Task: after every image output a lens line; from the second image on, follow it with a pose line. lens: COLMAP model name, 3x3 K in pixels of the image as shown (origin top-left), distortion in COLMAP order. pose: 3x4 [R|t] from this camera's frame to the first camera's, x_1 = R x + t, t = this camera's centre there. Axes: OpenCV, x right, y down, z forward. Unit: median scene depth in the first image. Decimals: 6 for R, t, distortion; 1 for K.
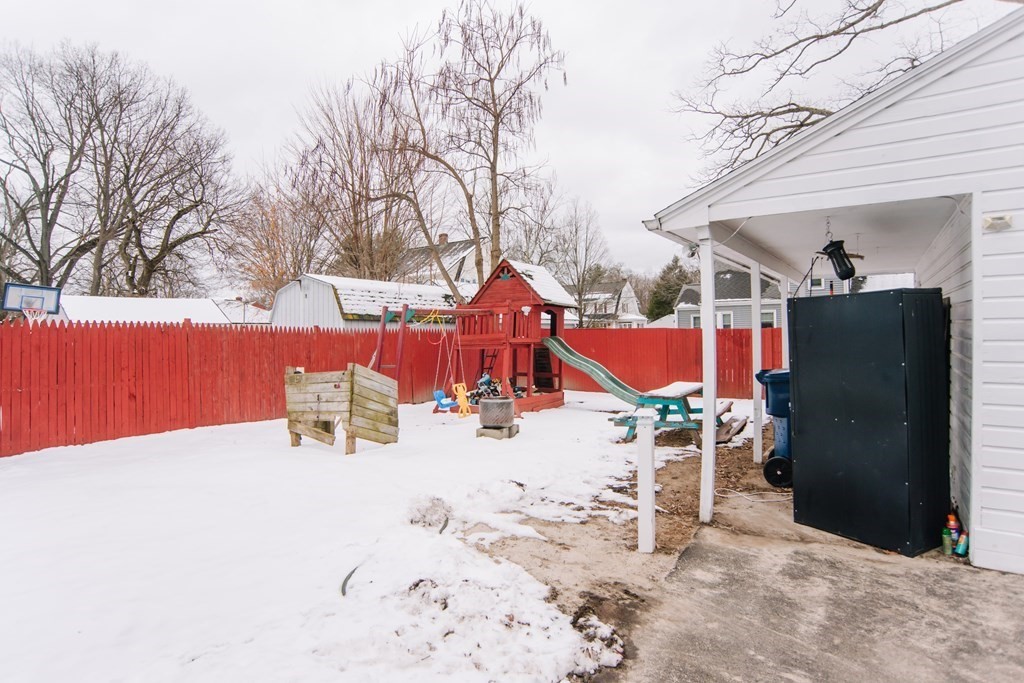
lens RADIAL K [[529.3, 0, 515.3], [0, 529.3, 330.6], [0, 0, 1]] dist [-0.095823, 0.047080]
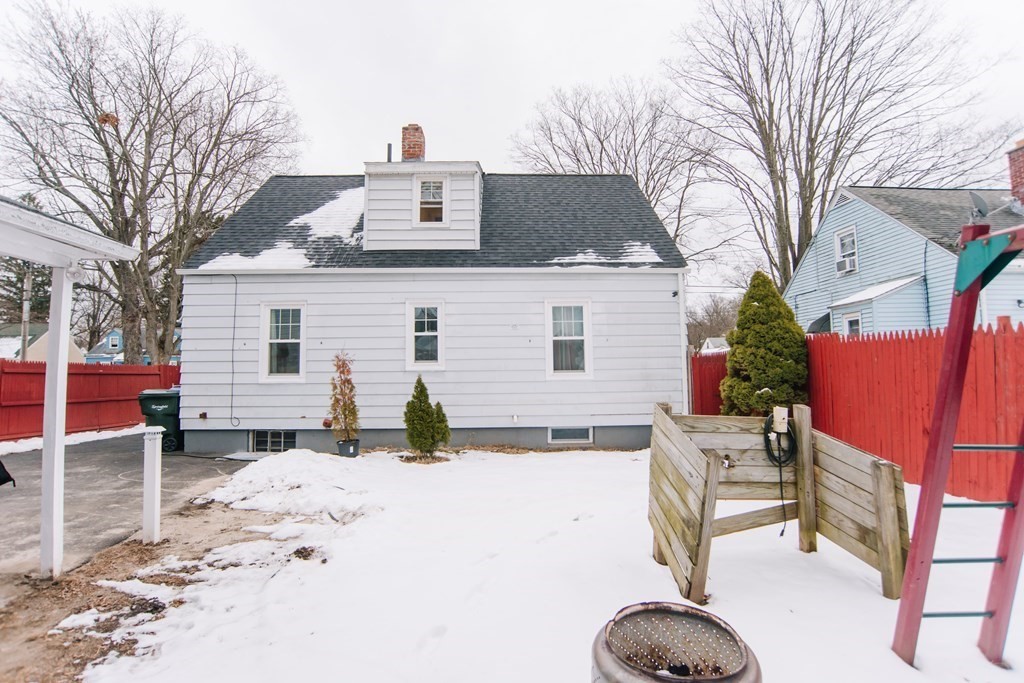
lens RADIAL K [[529.3, 0, 515.3], [0, 529.3, 330.6], [0, 0, 1]] dist [-0.095823, 0.047080]
pose [[-0.788821, -0.018049, -0.614358, 0.171629], [0.032592, 0.996934, -0.071136, 0.019459], [0.613759, -0.076137, -0.785814, 1.354584]]
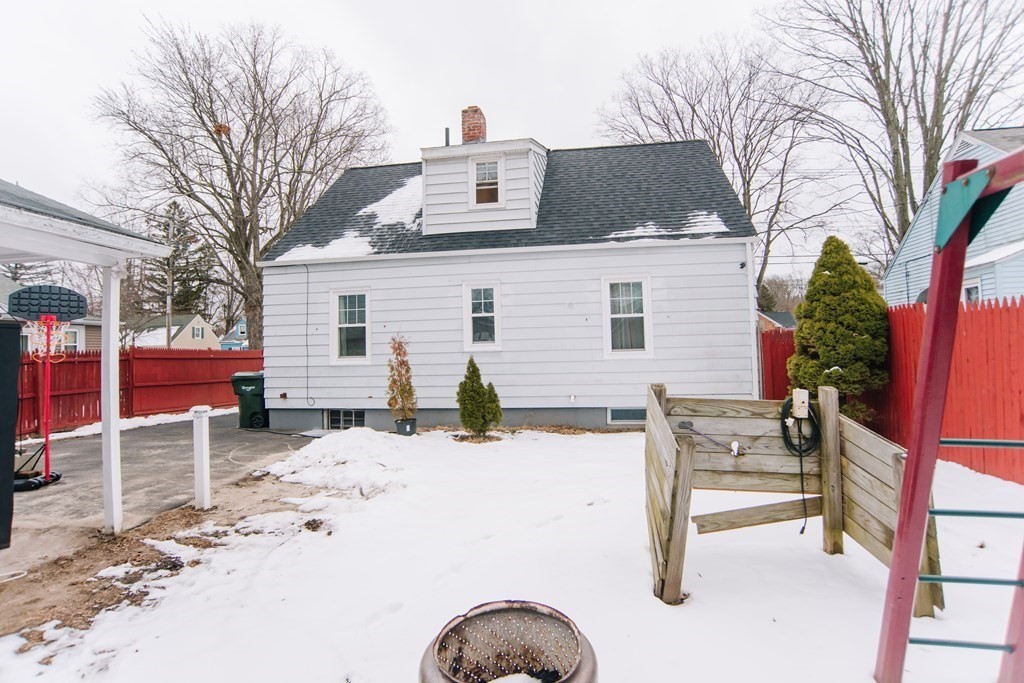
lens RADIAL K [[529.3, 0, 515.3], [0, 529.3, 330.6], [0, 0, 1]] dist [-0.095823, 0.047080]
pose [[-0.892991, 0.021757, -0.449548, 0.058113], [0.044781, 0.998170, -0.040644, 0.023841], [0.447841, -0.056426, -0.892331, 1.406920]]
